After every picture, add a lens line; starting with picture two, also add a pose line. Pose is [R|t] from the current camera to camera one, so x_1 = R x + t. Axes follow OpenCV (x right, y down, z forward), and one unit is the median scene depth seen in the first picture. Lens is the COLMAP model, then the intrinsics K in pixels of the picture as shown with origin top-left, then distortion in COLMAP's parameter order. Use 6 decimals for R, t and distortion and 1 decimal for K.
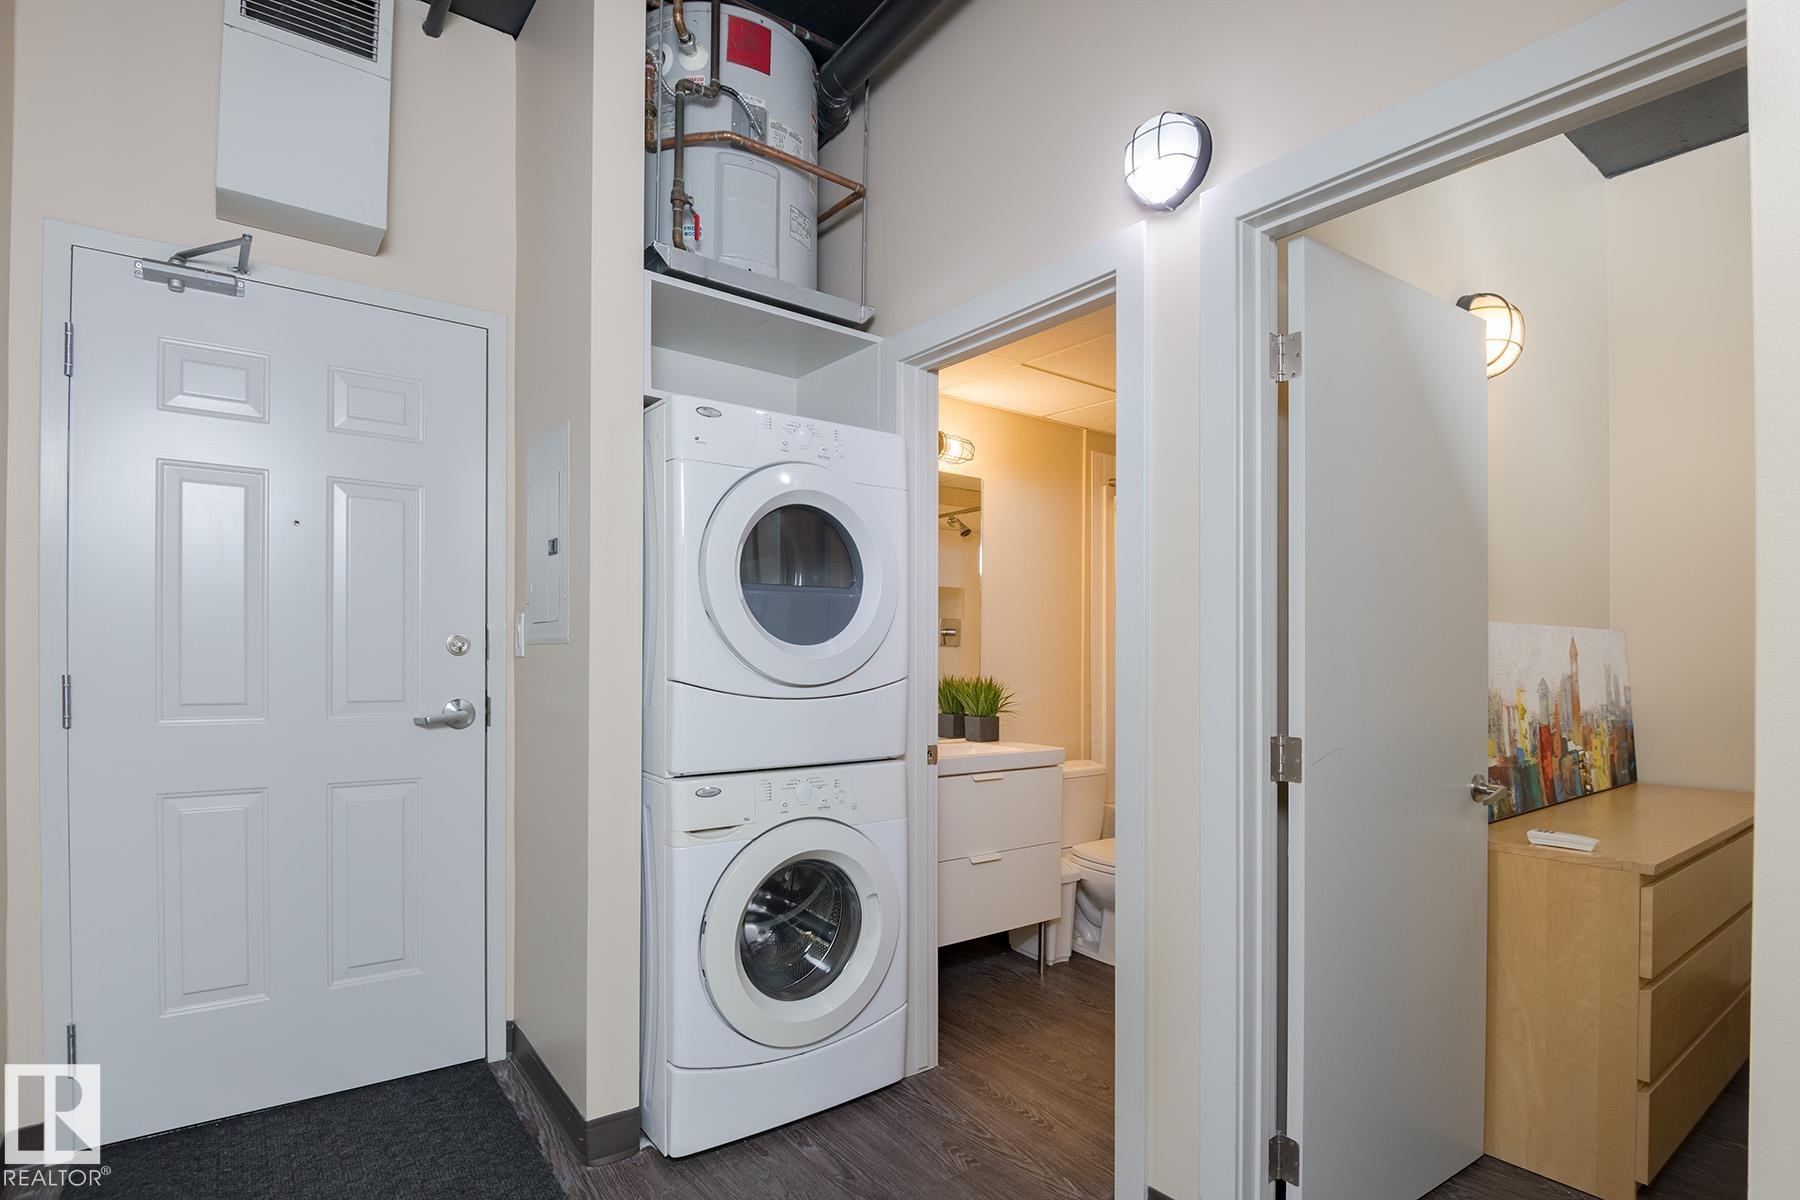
lens RADIAL K [[898.8, 0, 899.0], [0, 898.8, 641.4], [0, 0, 1]] dist [-0.002363, -0.001682]
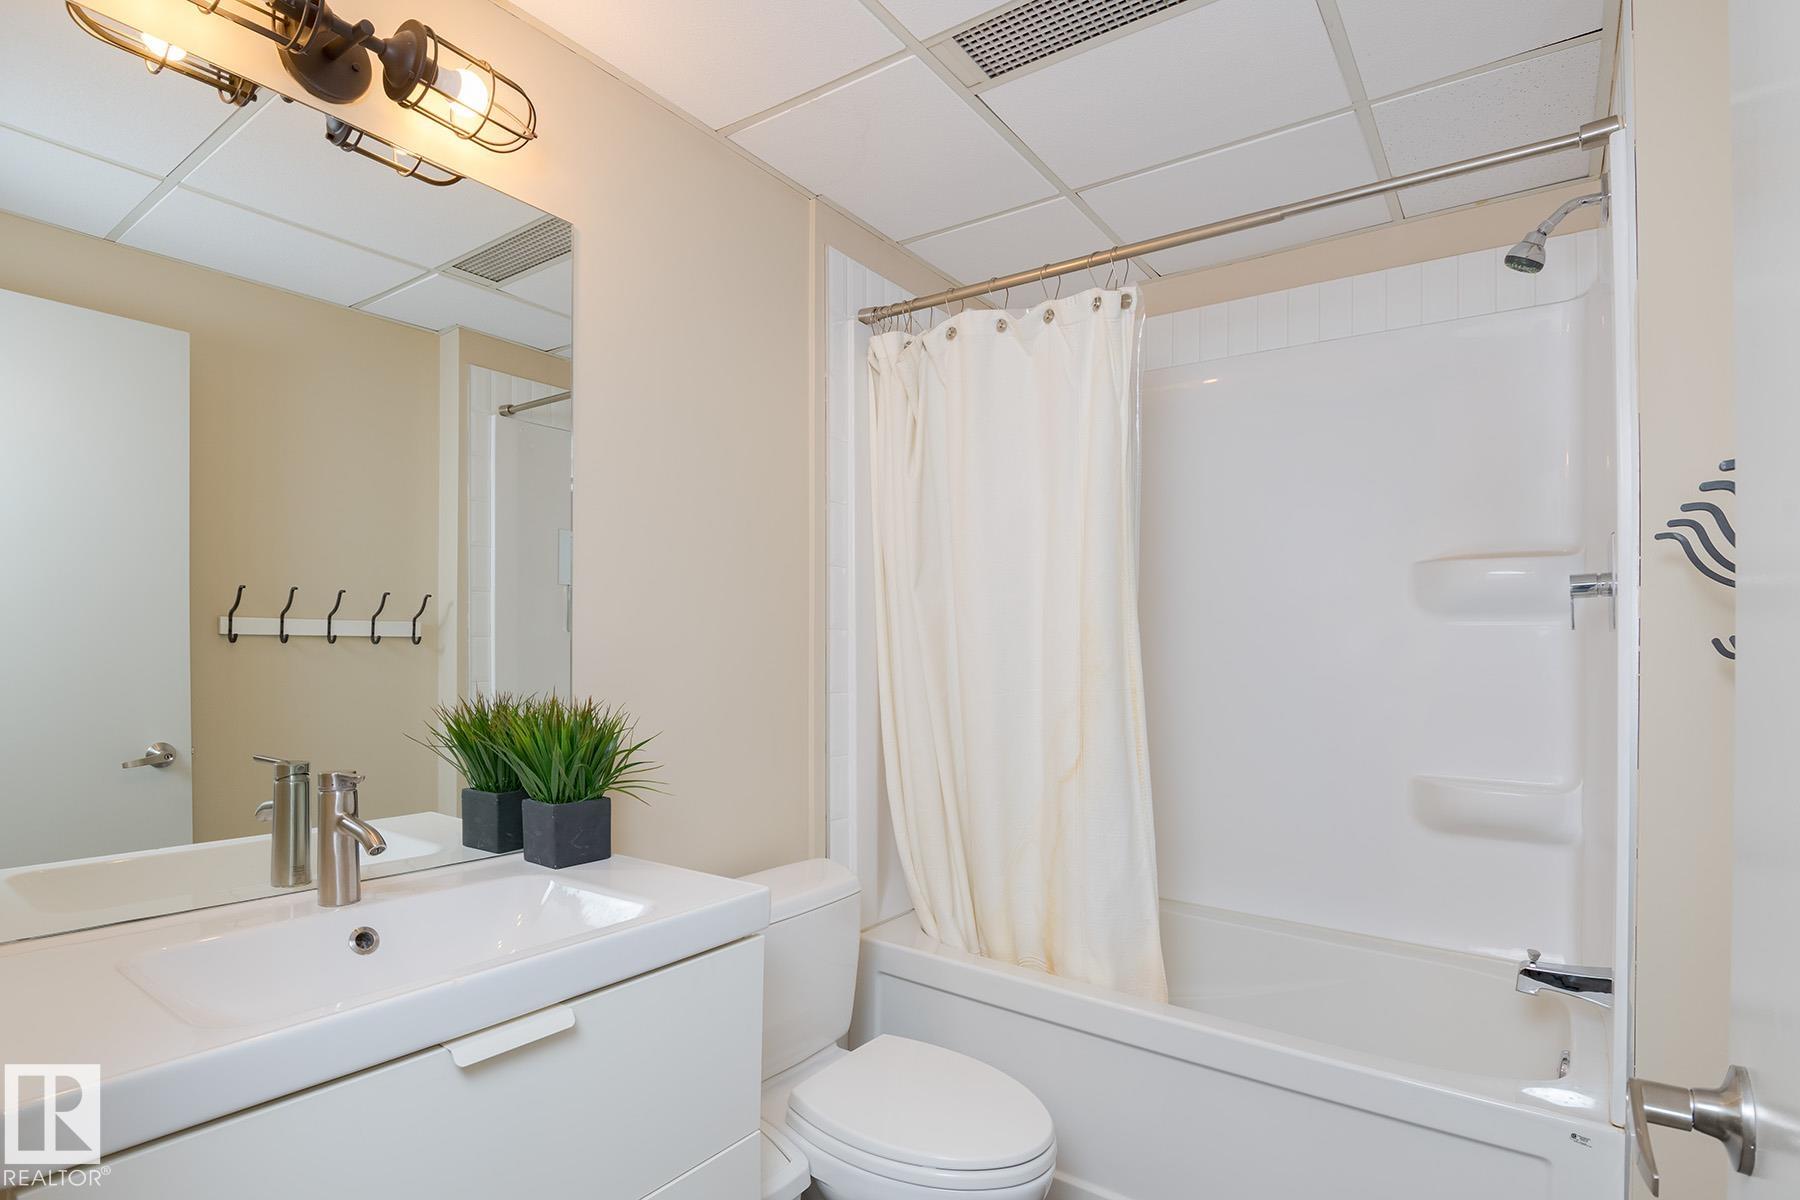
lens RADIAL K [[898.8, 0, 901.4], [0, 898.8, 612.0], [0, 0, 1]] dist [-0.002363, -0.001682]
pose [[0.955687, -0.004335, 0.294353, 0.117006], [0.004268, 0.999991, 0.000871, -0.000213], [-0.294354, 0.000424, 0.955697, 0.565619]]
